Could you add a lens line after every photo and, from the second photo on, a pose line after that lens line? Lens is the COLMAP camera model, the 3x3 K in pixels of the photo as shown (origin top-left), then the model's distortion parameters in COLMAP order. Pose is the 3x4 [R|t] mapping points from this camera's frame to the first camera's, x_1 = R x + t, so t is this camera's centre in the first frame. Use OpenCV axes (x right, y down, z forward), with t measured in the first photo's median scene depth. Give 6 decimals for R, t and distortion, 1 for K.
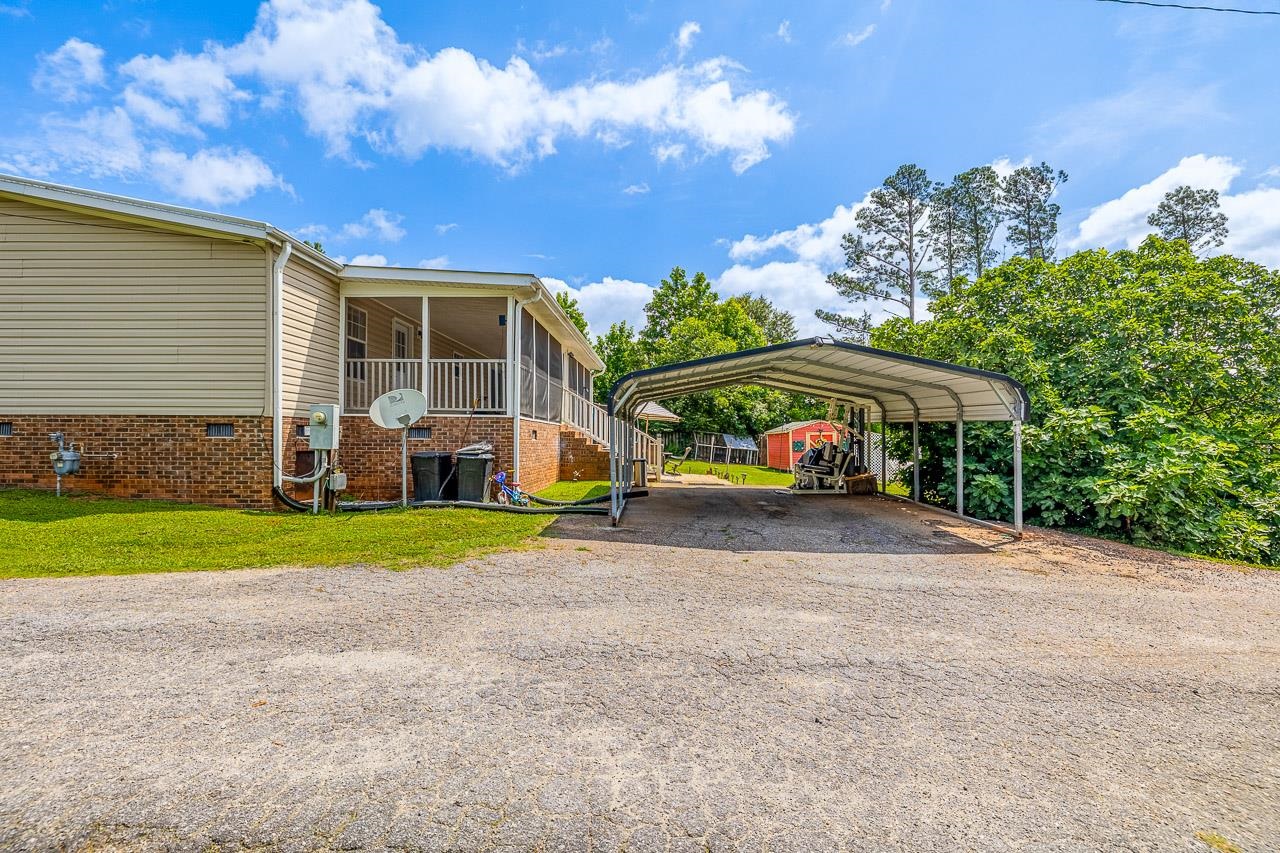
lens RADIAL K [[591.4, 0, 636.1], [0, 591.4, 437.4], [0, 0, 1]] dist [-0.003862, 0.001416]
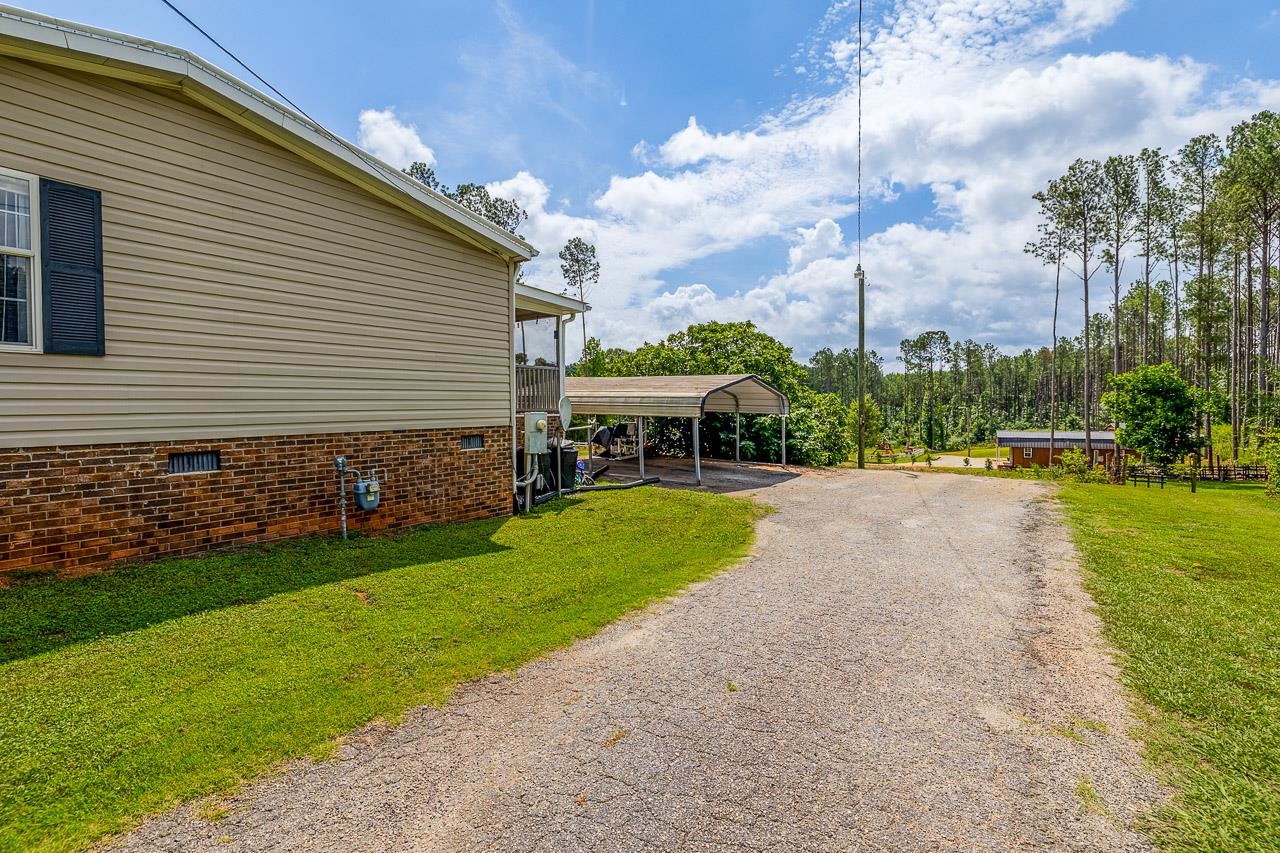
lens RADIAL K [[591.4, 0, 654.3], [0, 591.4, 418.0], [0, 0, 1]] dist [-0.003862, 0.001416]
pose [[0.523981, -0.028694, 0.851246, -1.370631], [0.003662, 0.999499, 0.031437, -0.080946], [-0.851722, -0.013355, 0.523824, 0.237685]]
